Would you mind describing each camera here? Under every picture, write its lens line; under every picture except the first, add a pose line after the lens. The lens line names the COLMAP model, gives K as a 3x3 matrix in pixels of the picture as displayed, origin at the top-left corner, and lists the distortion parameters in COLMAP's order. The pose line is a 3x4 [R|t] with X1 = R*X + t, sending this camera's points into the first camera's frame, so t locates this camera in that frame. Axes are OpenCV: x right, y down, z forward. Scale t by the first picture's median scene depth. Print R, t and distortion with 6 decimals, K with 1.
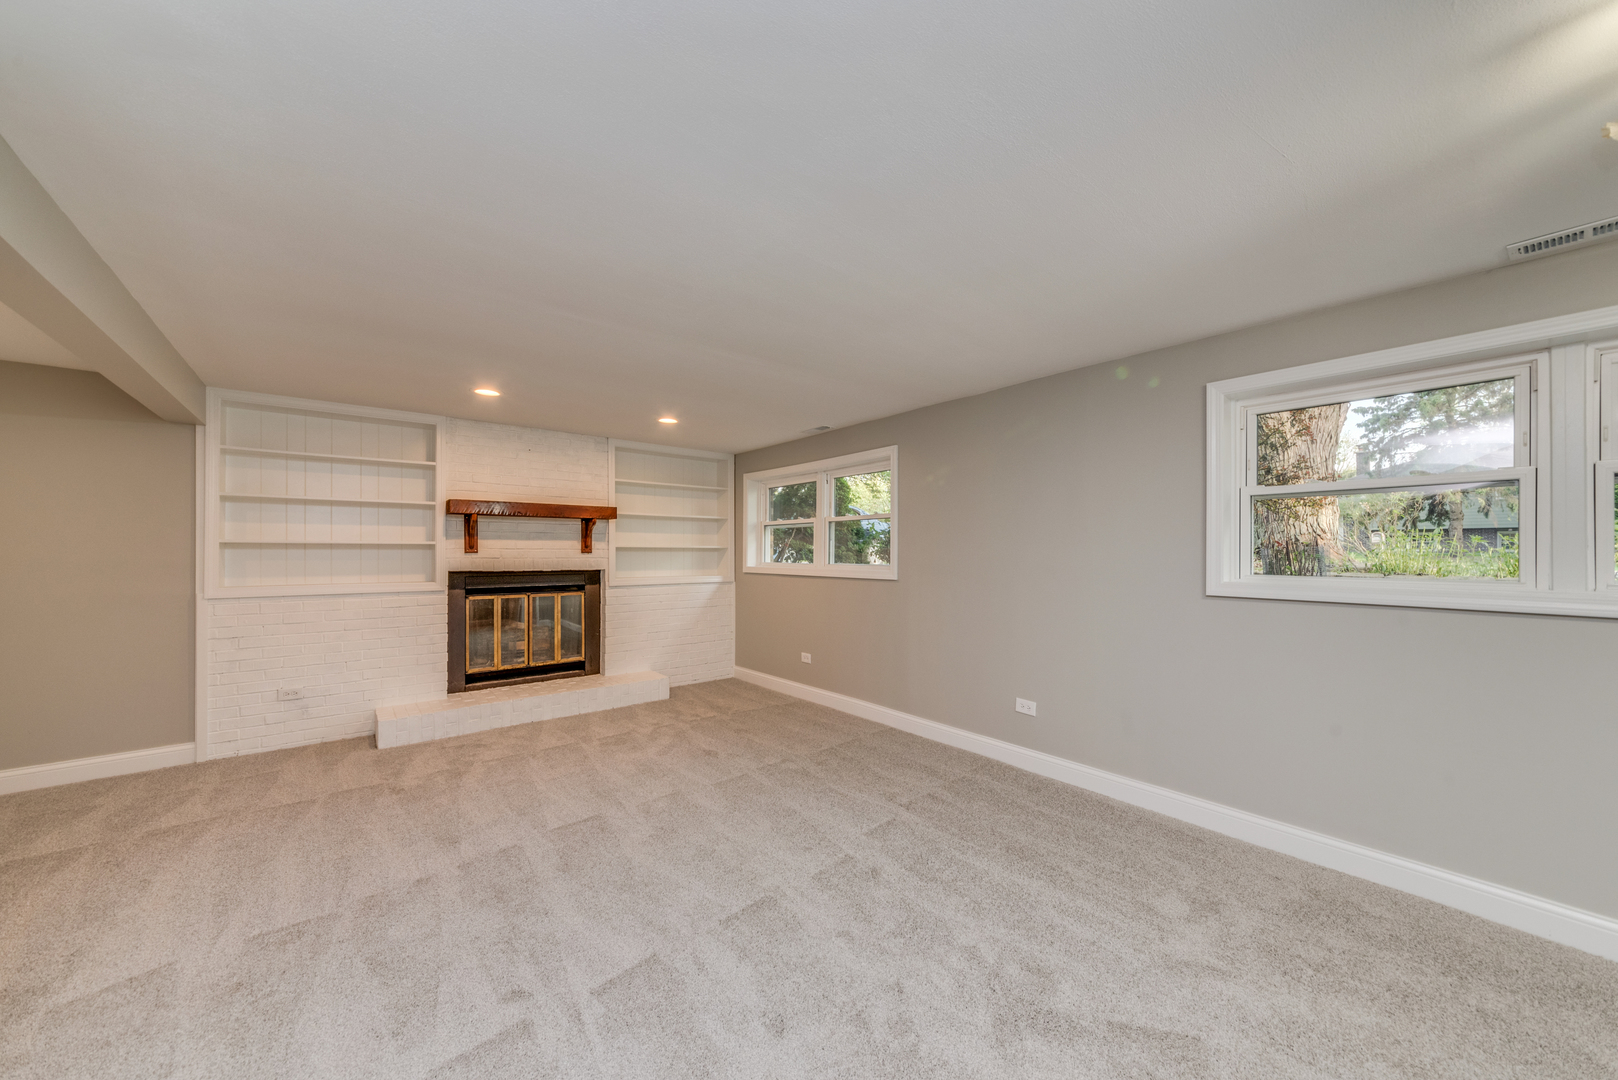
lens RADIAL K [[582.9, 0, 809.0], [0, 582.9, 540.0], [0, 0, 1]] dist [0.000357, -0.000014]
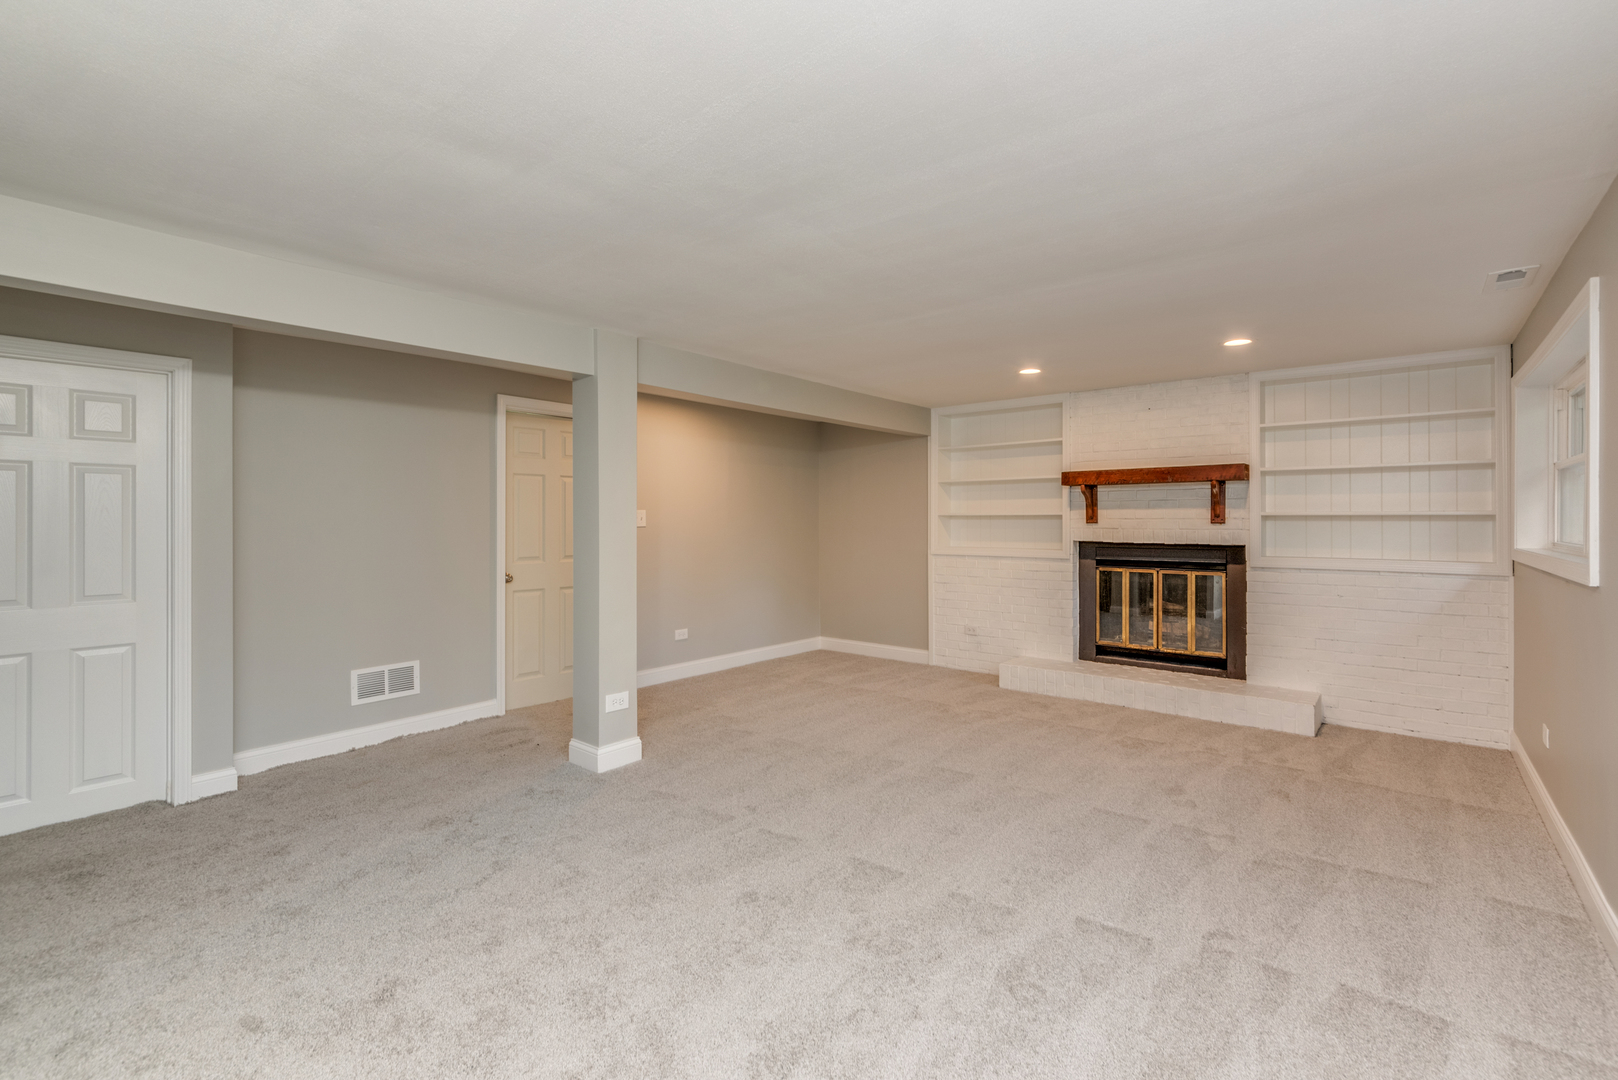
lens RADIAL K [[688.8, 0, 811.9], [0, 688.8, 518.1], [0, 0, 1]] dist [-0.000436, -0.000106]
pose [[0.191891, -0.008562, -0.981379, 0.471877], [0.019539, 0.999797, -0.004902, 0.009422], [0.981222, -0.018235, 0.192019, 0.293709]]
